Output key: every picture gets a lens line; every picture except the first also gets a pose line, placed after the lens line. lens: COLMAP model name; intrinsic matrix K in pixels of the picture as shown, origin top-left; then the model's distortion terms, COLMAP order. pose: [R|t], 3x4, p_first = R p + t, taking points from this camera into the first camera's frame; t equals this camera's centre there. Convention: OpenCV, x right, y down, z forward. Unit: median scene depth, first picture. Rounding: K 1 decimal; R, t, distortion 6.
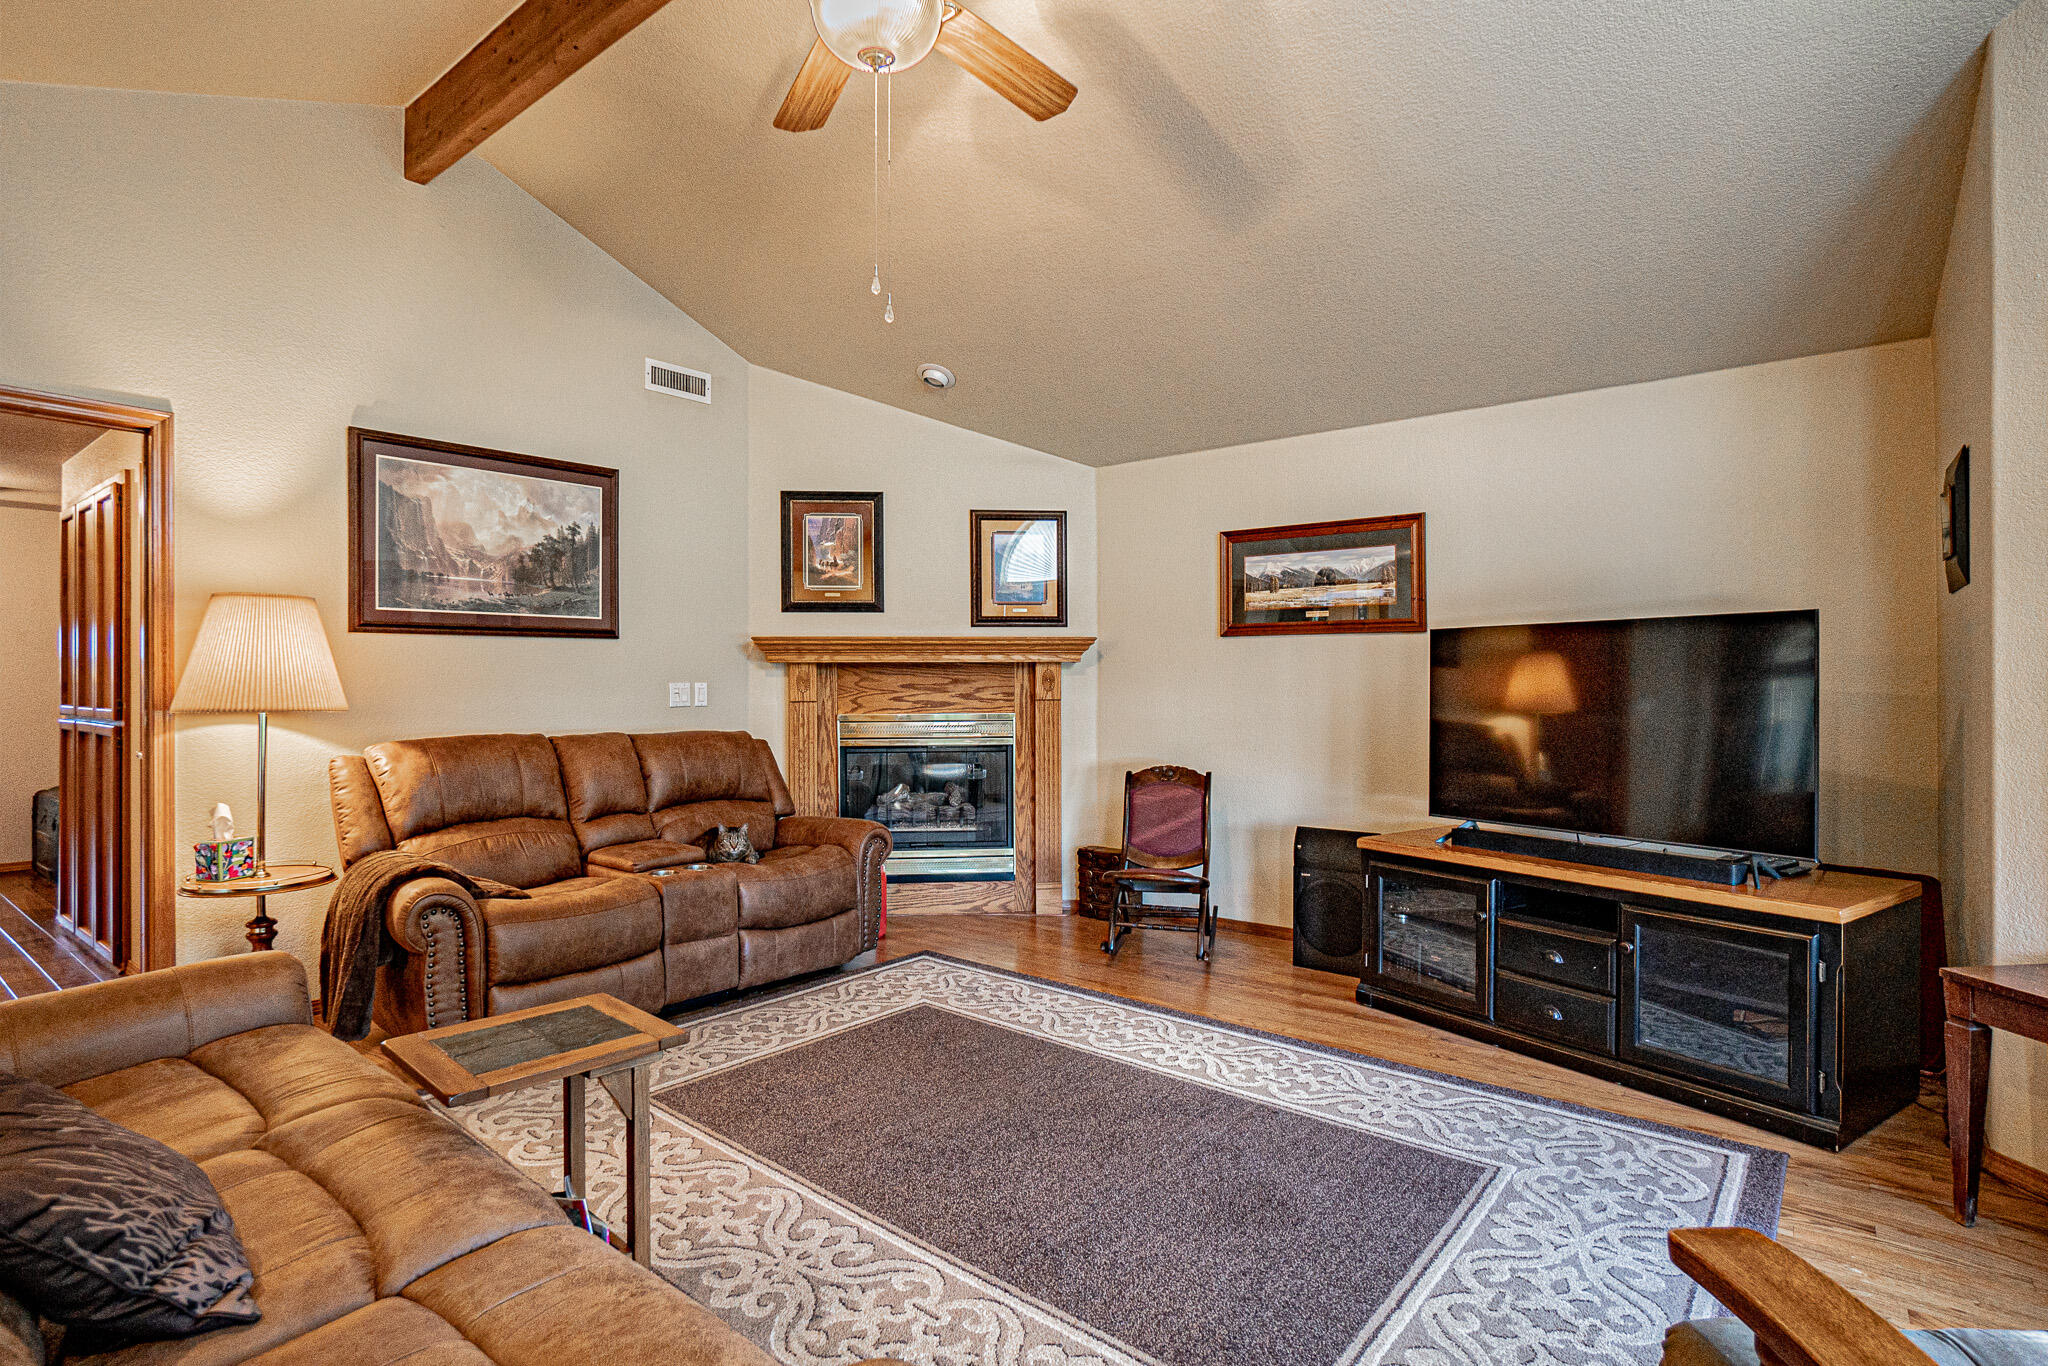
lens RADIAL K [[1015.1, 0, 1010.3], [0, 1015.1, 684.6], [0, 0, 1]] dist [-0.054354, 0.027796]
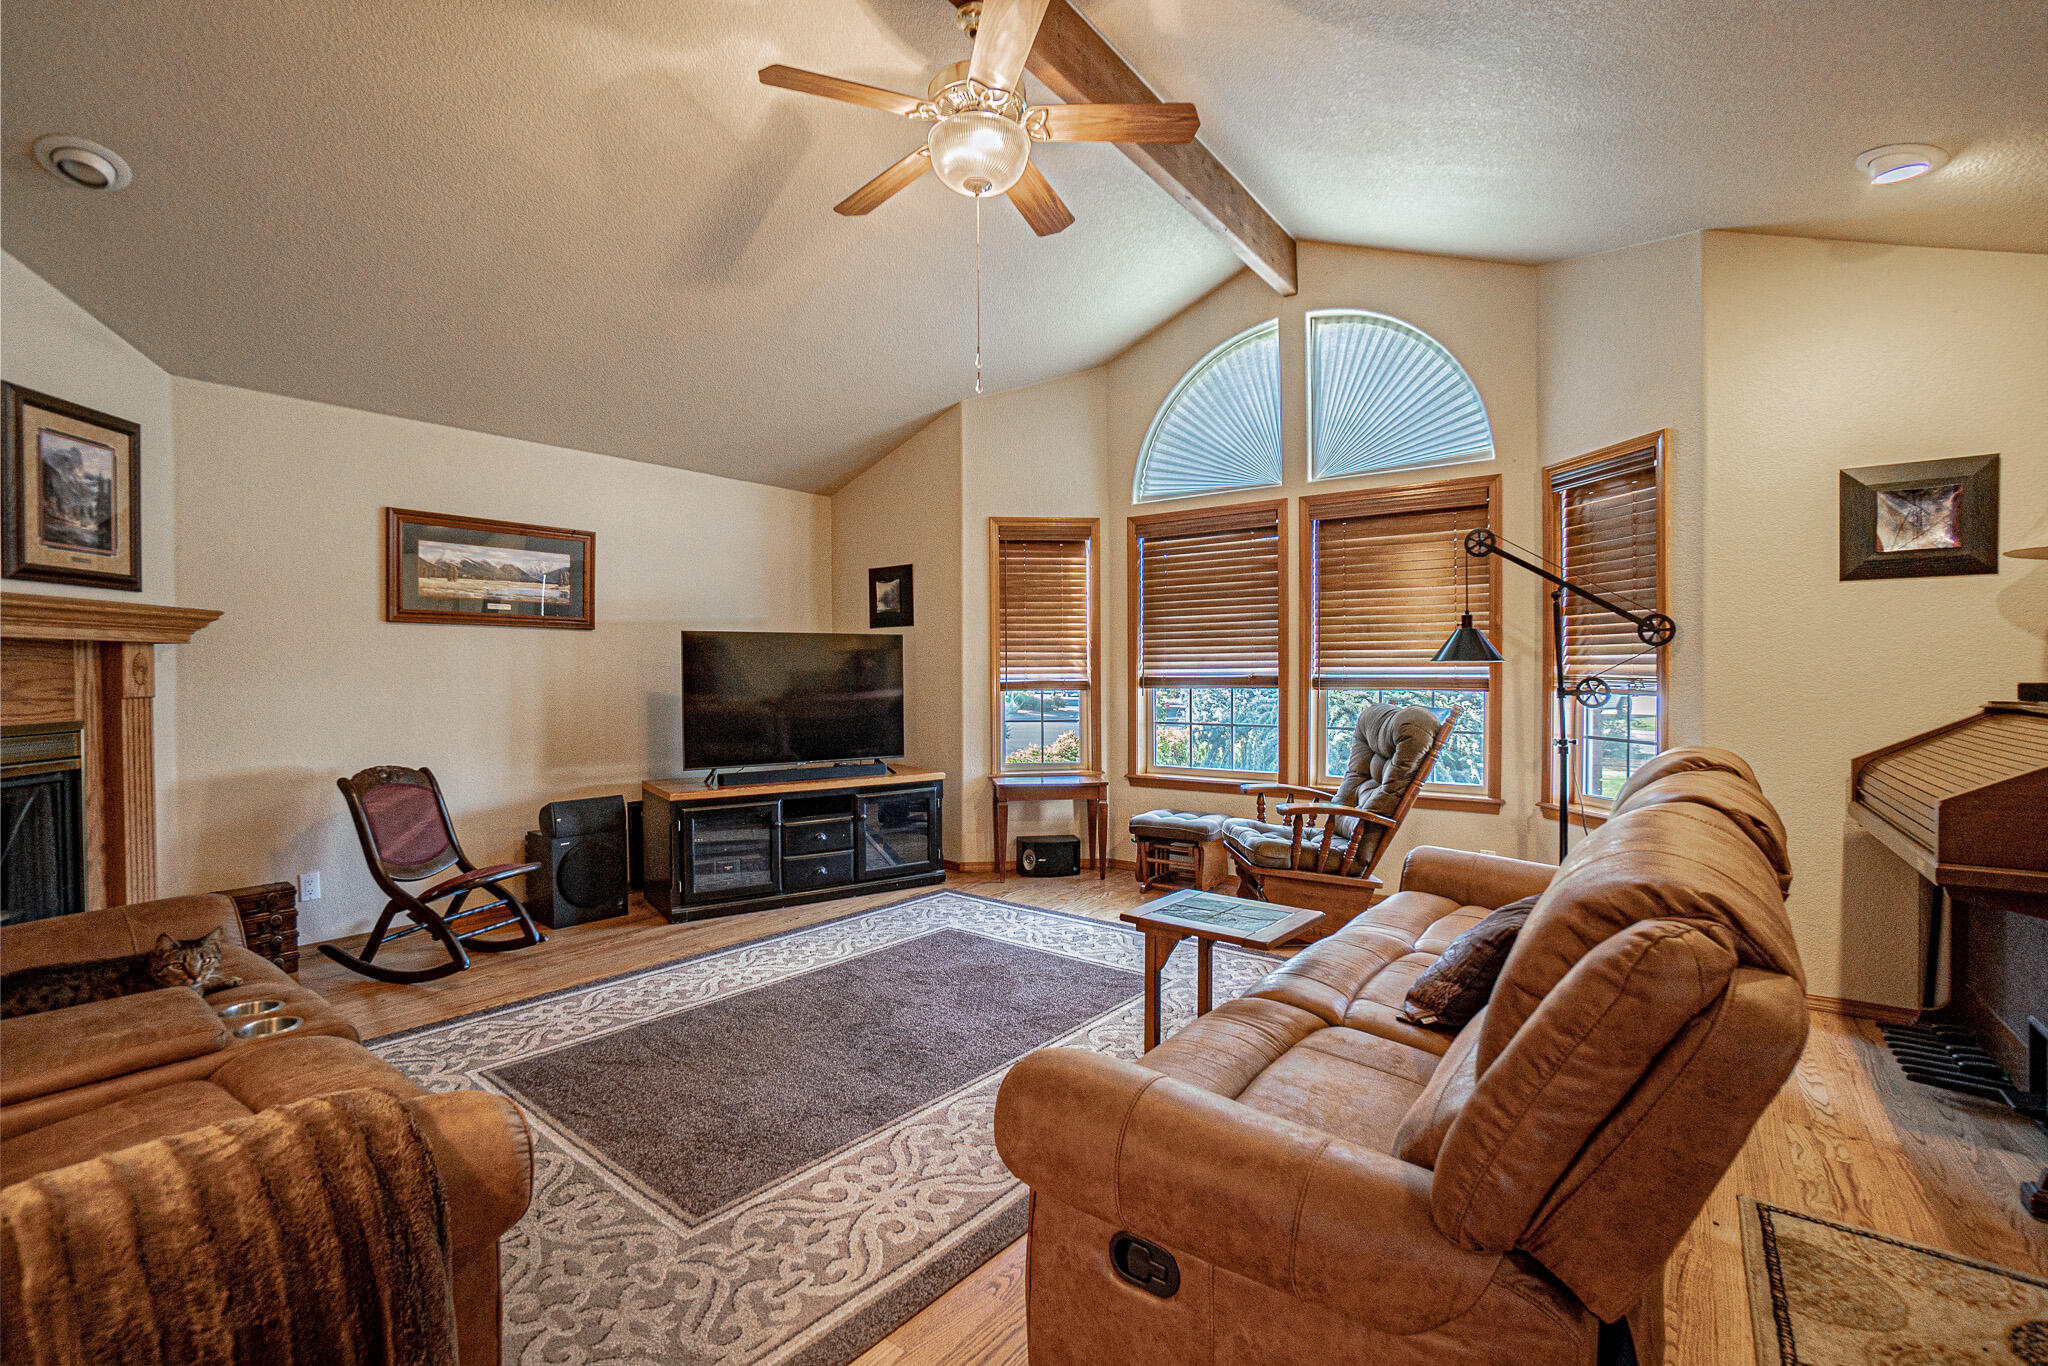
lens RADIAL K [[903.6, 0, 1012.8], [0, 903.6, 682.2], [0, 0, 1]] dist [-0.066336, 0.023802]
pose [[-0.024868, -0.011361, 0.999626, -0.684524], [0.005739, 0.999917, 0.011507, 0.001656], [-0.999674, 0.006023, -0.024800, 0.520472]]
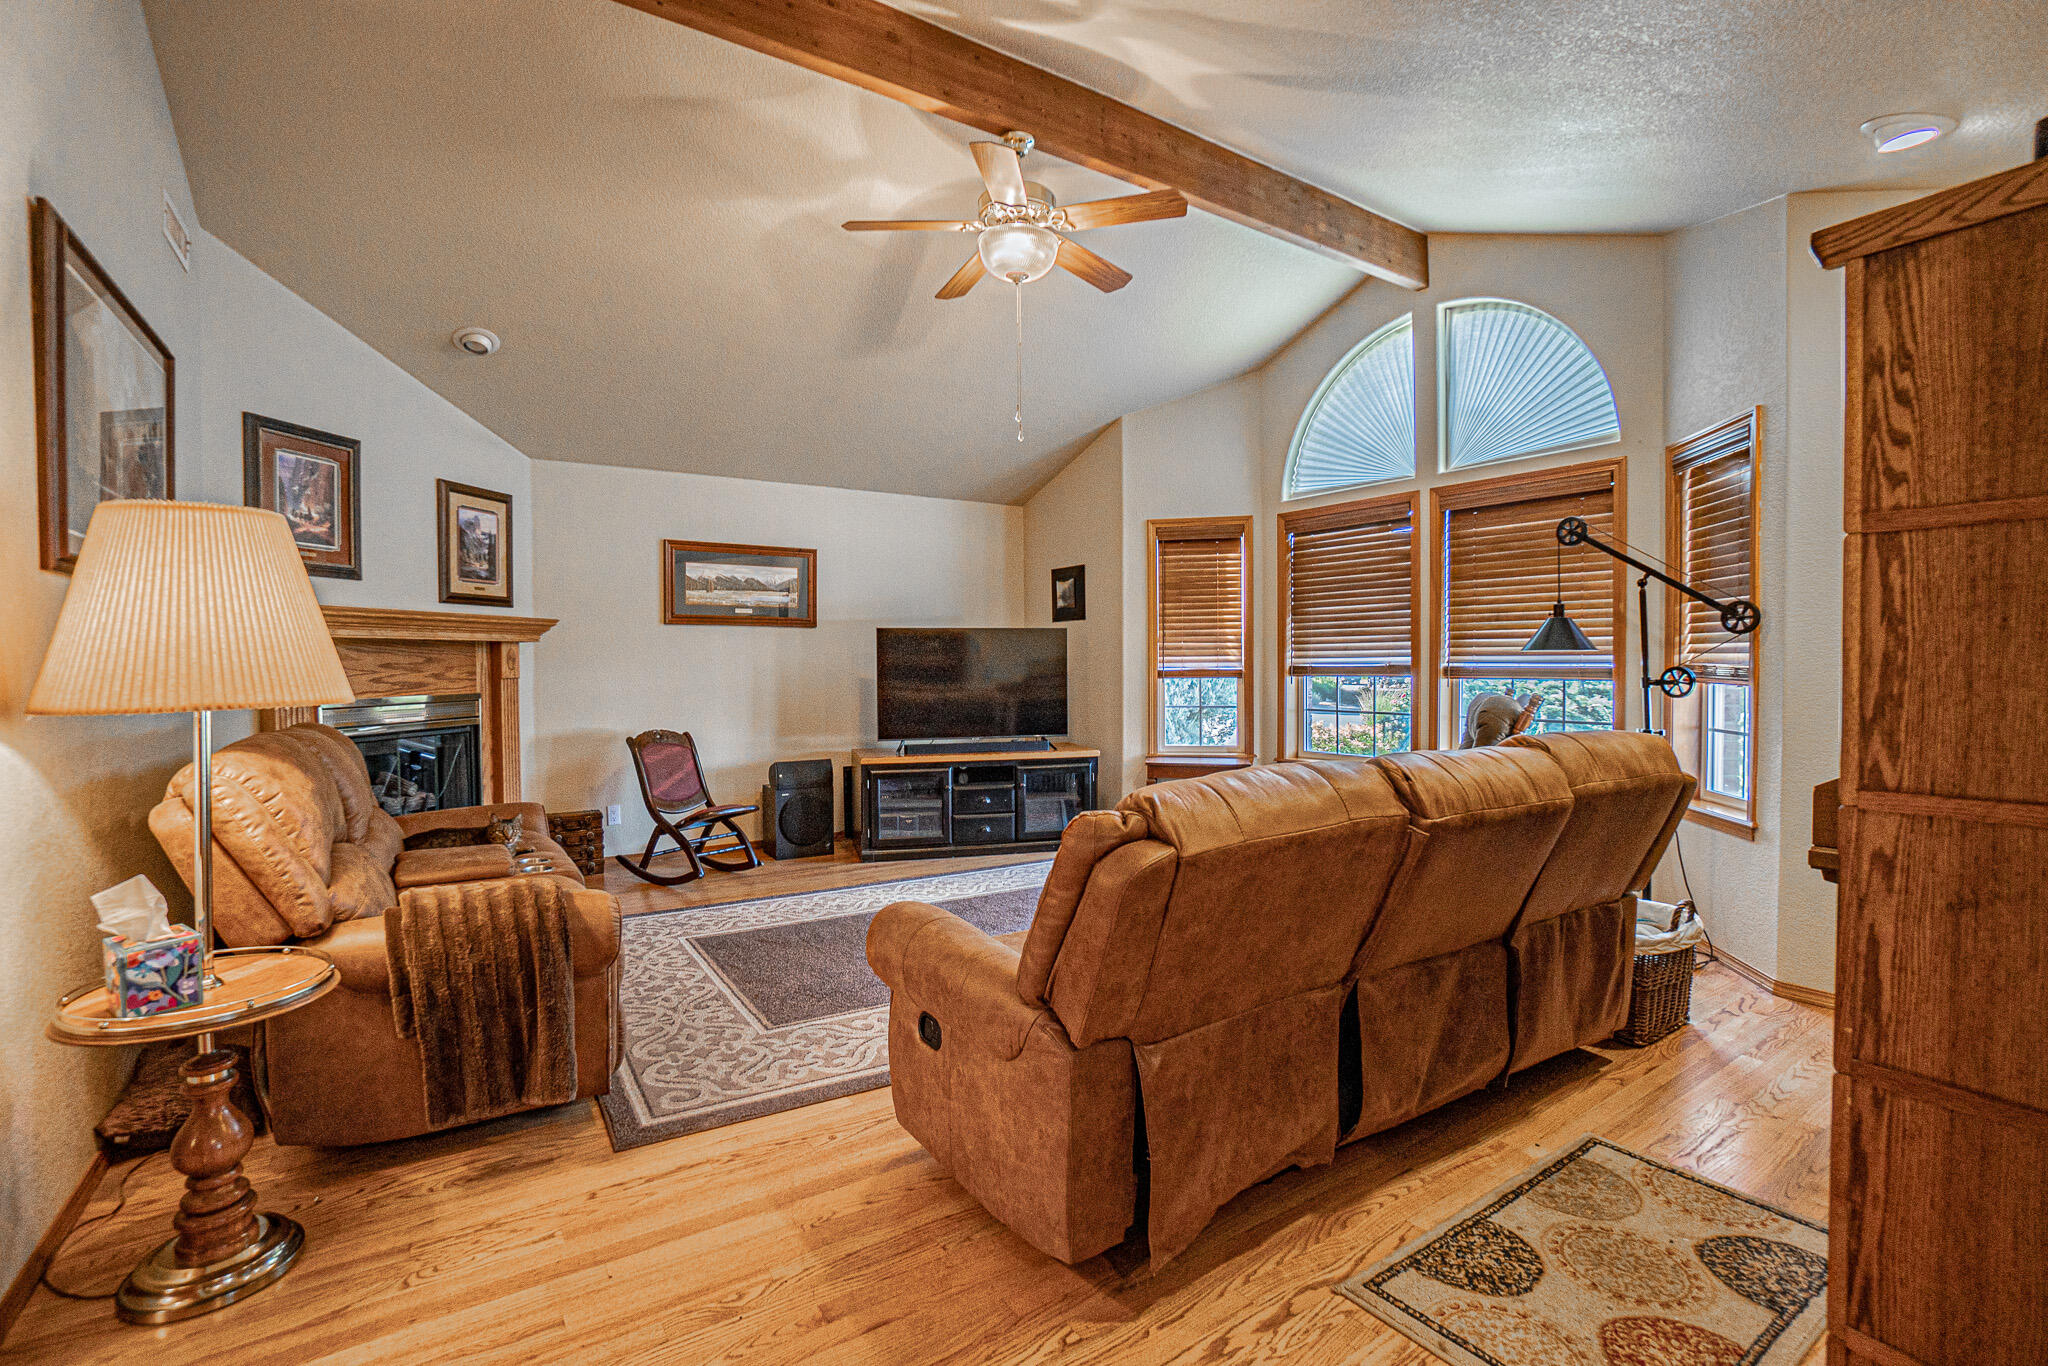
lens RADIAL K [[929.3, 0, 1015.7], [0, 929.3, 681.8], [0, 0, 1]] dist [-0.062403, 0.024386]
pose [[0.303256, -0.021907, 0.952657, -0.840981], [0.005949, 0.999760, 0.021096, 0.002436], [-0.952891, -0.000730, 0.303313, 0.285035]]
